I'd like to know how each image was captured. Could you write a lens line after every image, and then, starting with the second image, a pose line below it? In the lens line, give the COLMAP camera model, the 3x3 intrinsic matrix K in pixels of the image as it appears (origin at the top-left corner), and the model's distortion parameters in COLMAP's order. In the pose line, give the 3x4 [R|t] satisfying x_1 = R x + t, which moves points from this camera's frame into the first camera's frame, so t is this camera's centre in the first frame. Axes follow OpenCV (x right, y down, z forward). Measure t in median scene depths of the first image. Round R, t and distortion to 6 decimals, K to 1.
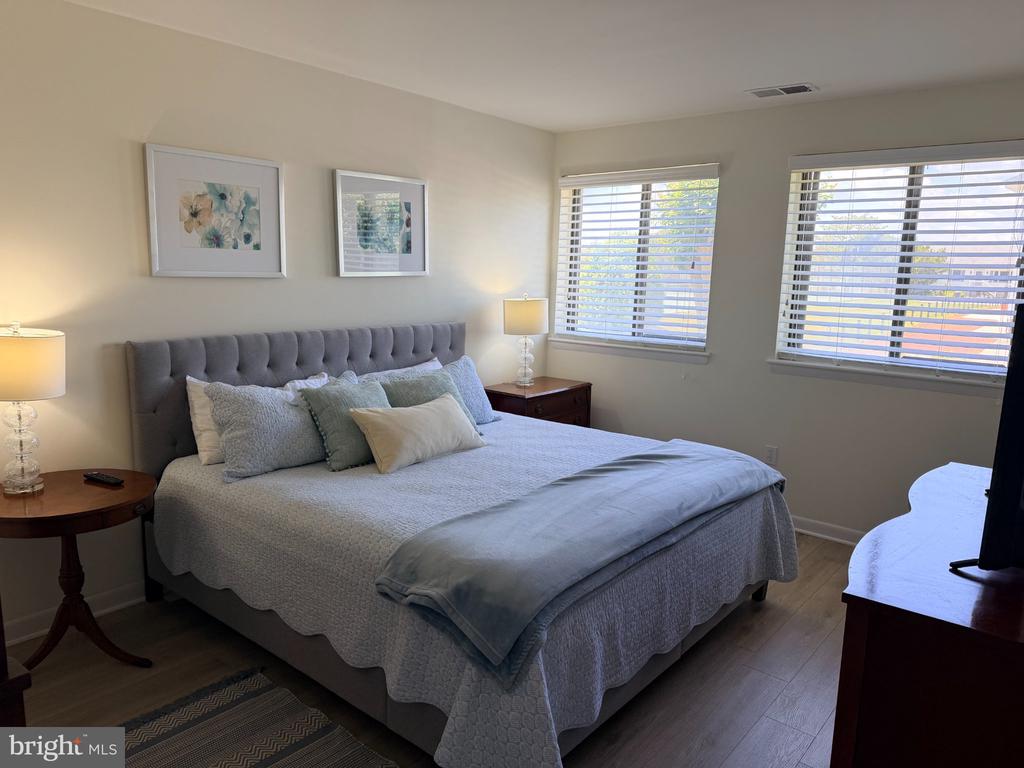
lens RADIAL K [[704.9, 0, 518.0], [0, 704.9, 388.6], [0, 0, 1]] dist [-0.001741, -0.007400]
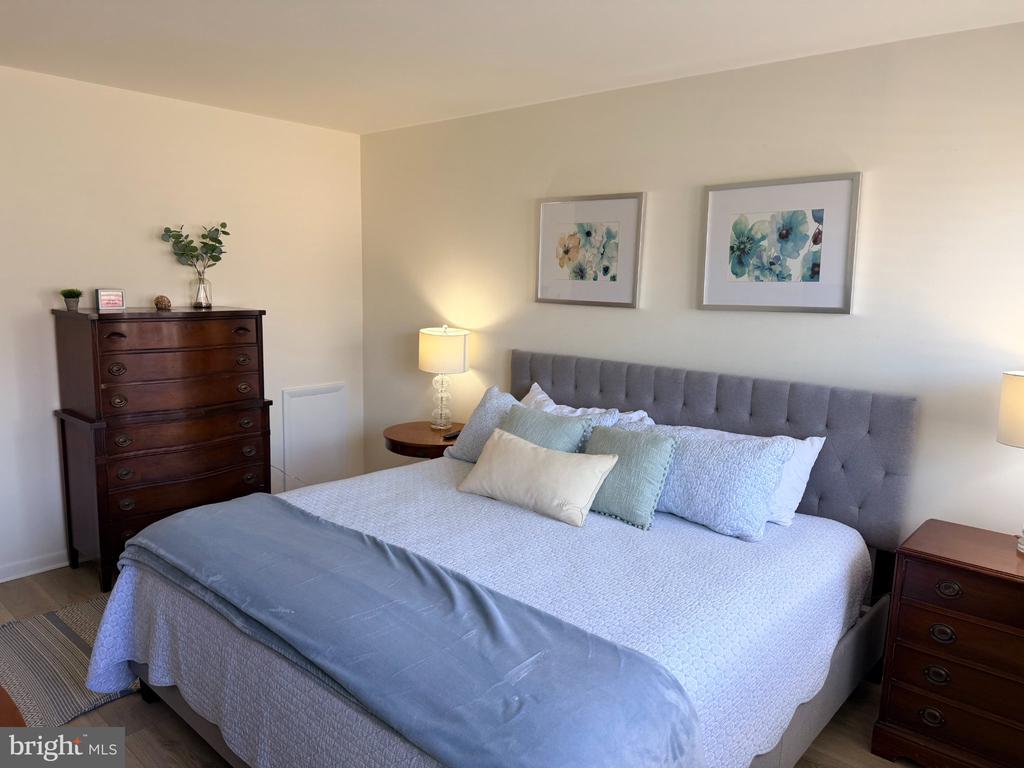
lens RADIAL K [[704.9, 0, 519.2], [0, 704.9, 380.0], [0, 0, 1]] dist [-0.001741, -0.007400]
pose [[-0.022693, 0.097704, -0.994957, 0.684157], [-0.202880, 0.974055, 0.100279, -0.132625], [0.978941, 0.204132, -0.002282, 0.907371]]
